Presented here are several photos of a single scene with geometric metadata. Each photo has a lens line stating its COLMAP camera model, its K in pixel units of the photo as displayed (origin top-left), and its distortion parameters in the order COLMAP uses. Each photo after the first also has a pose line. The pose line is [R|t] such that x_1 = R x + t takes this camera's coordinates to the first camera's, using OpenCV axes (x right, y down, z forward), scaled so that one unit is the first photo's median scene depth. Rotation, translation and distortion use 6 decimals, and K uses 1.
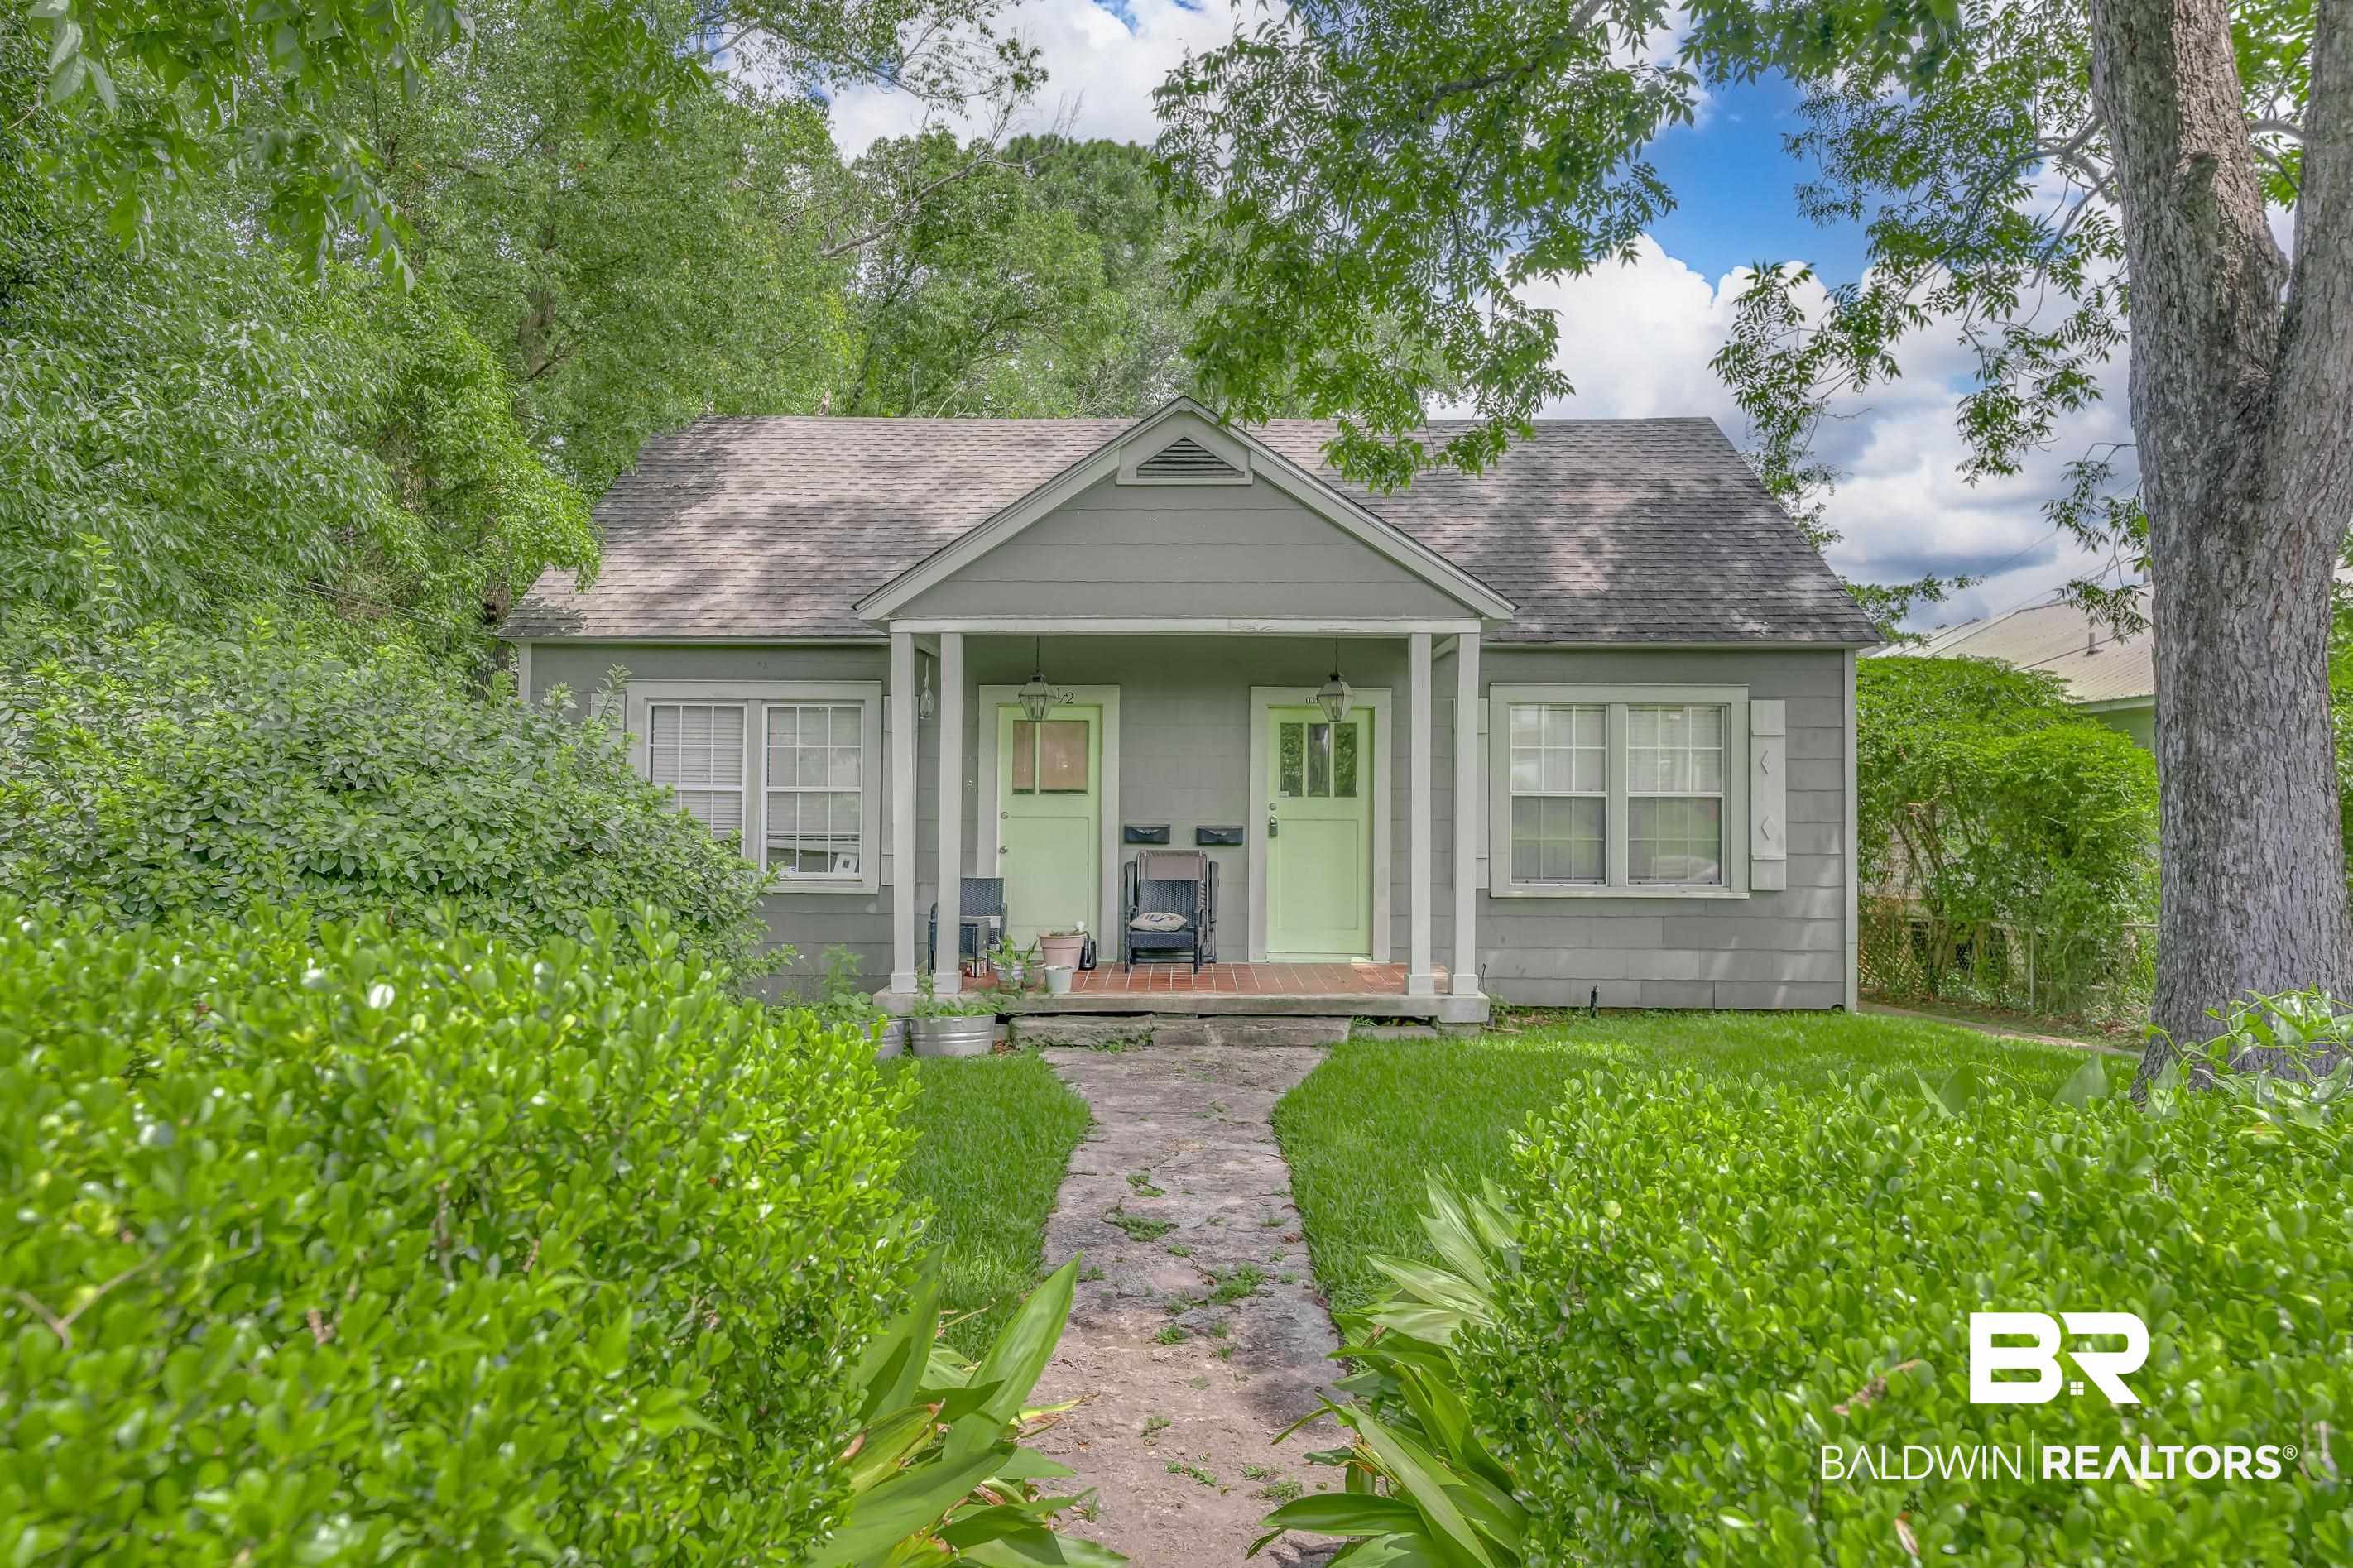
lens RADIAL K [[1296.1, 0, 1176.5], [0, 1296.1, 784.0], [0, 0, 1]] dist [-0.000074, -0.000028]
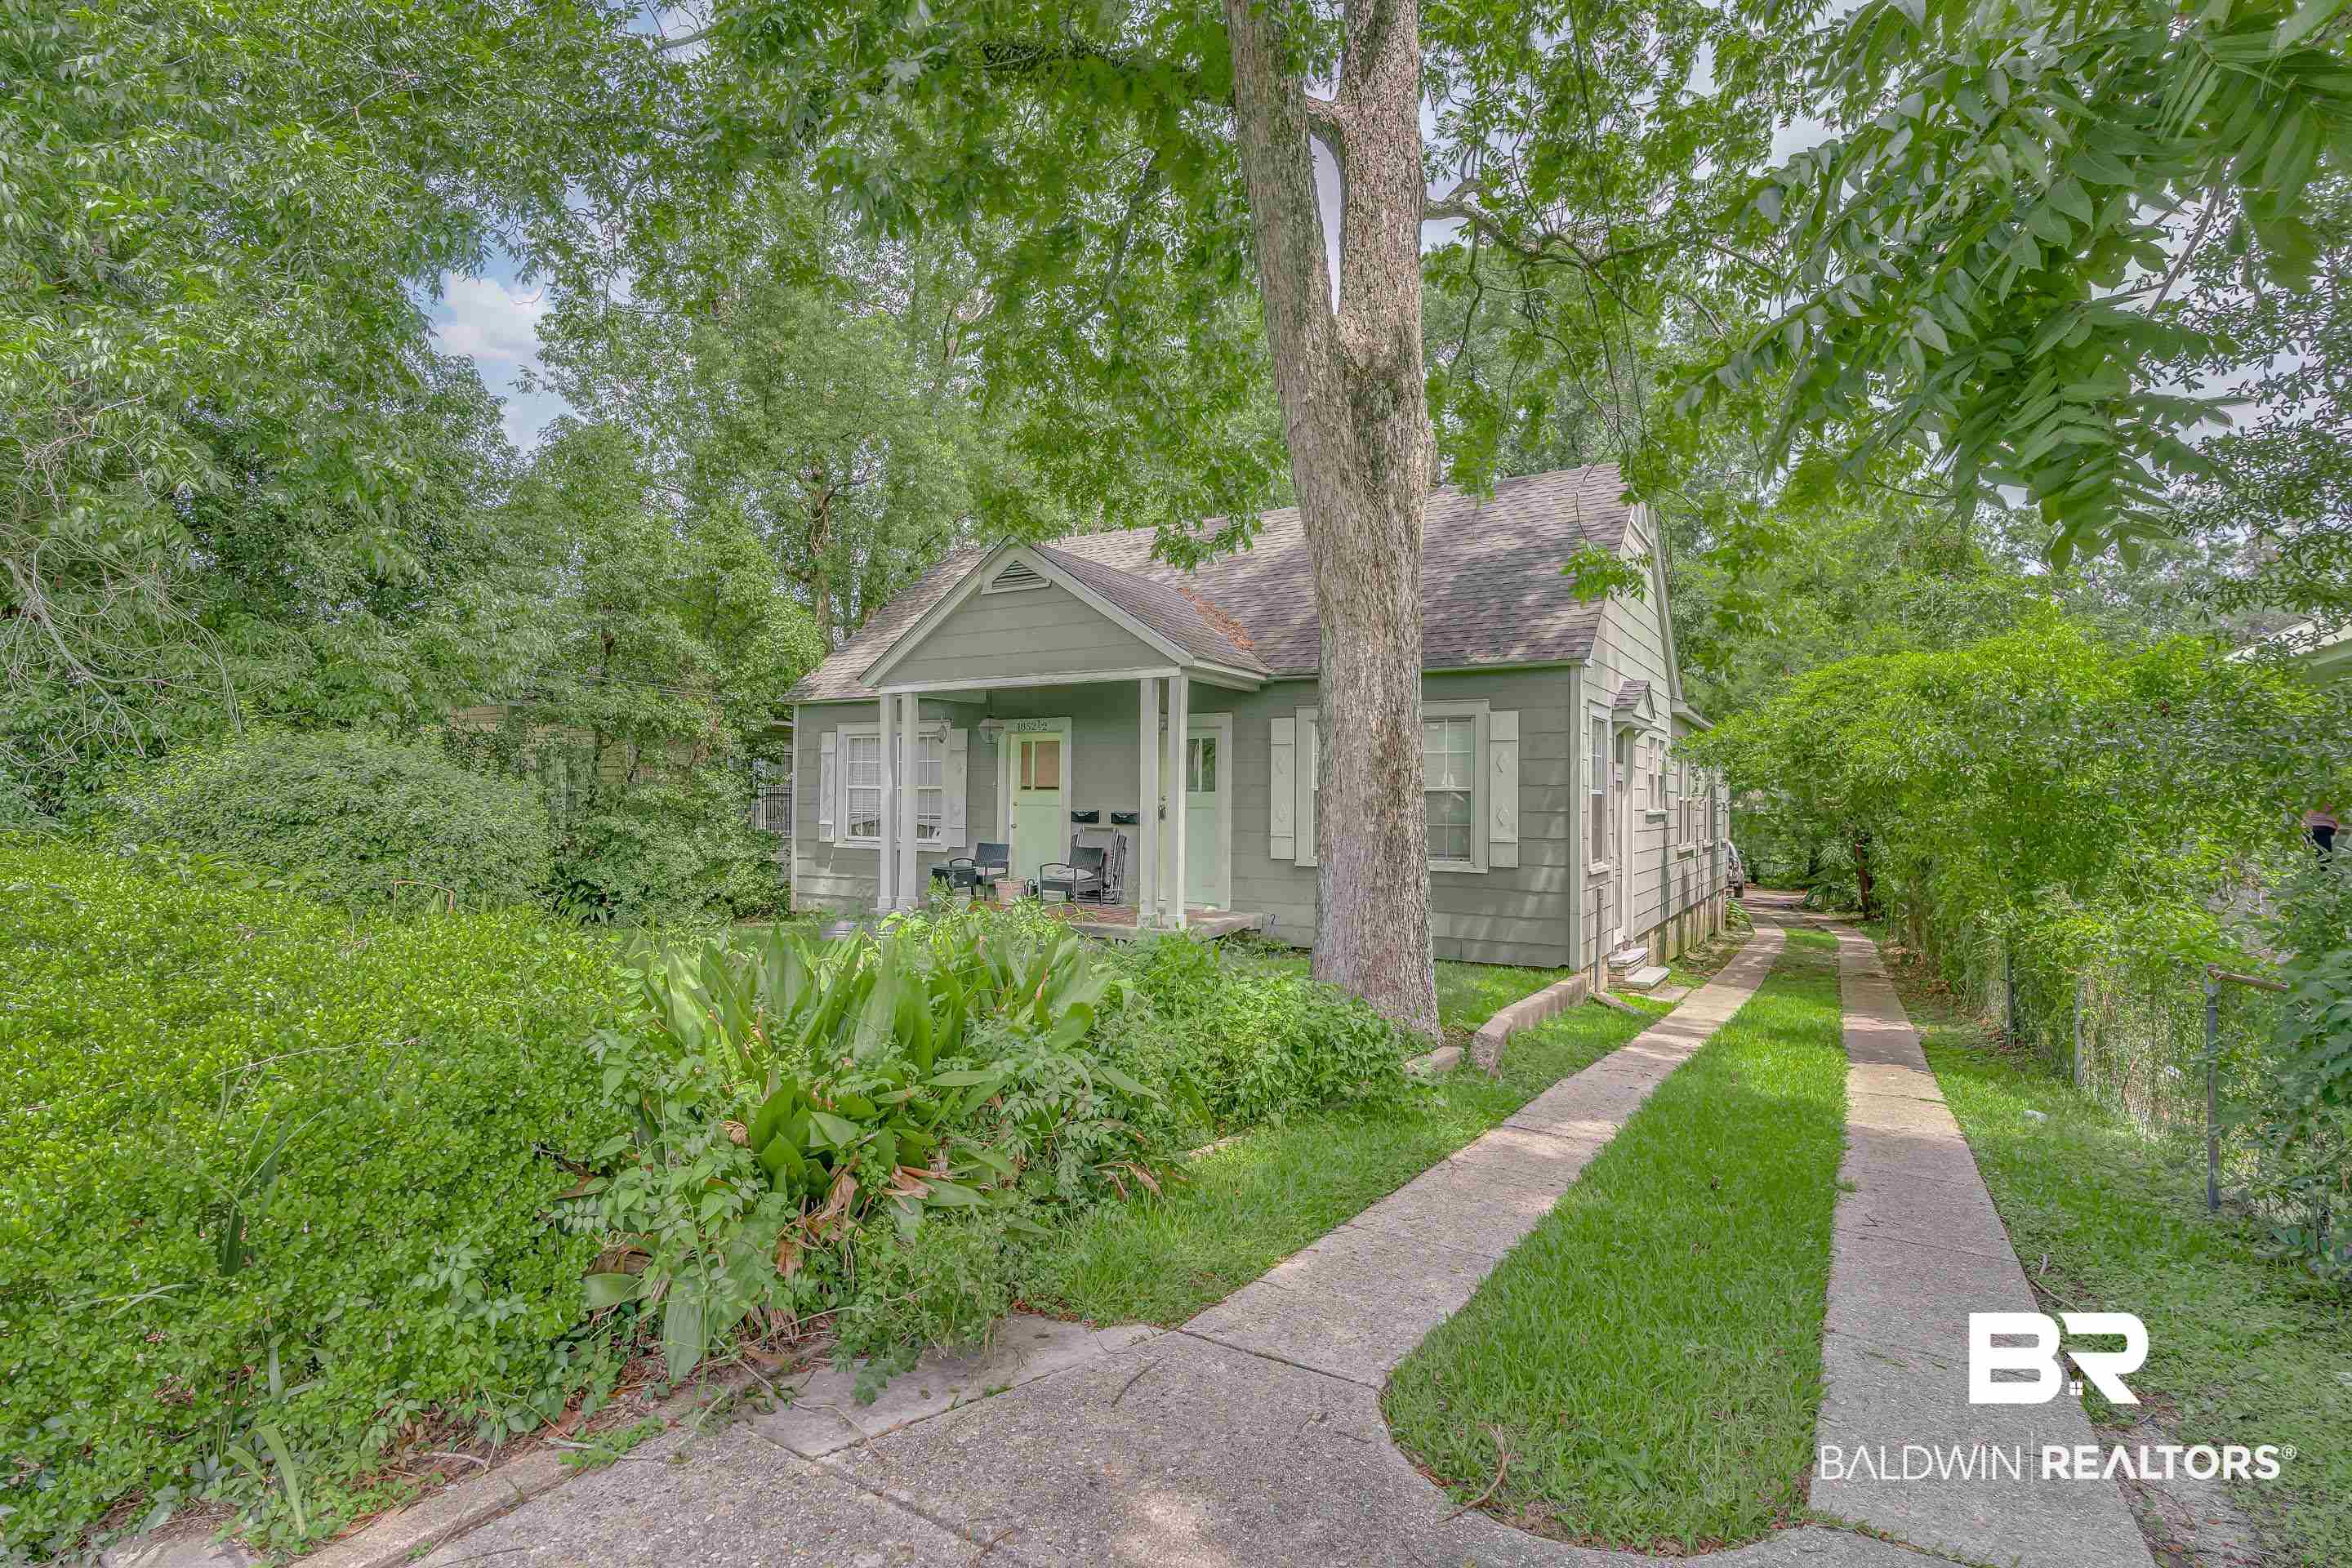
lens RADIAL K [[1065.0, 0, 1181.1], [0, 1065.0, 788.5], [0, 0, 1]] dist [-0.002830, 0.000574]
pose [[0.880826, -0.001539, -0.473437, 0.661296], [0.004612, 0.999975, 0.005331, 0.000340], [0.473417, -0.006879, 0.880812, -0.028846]]
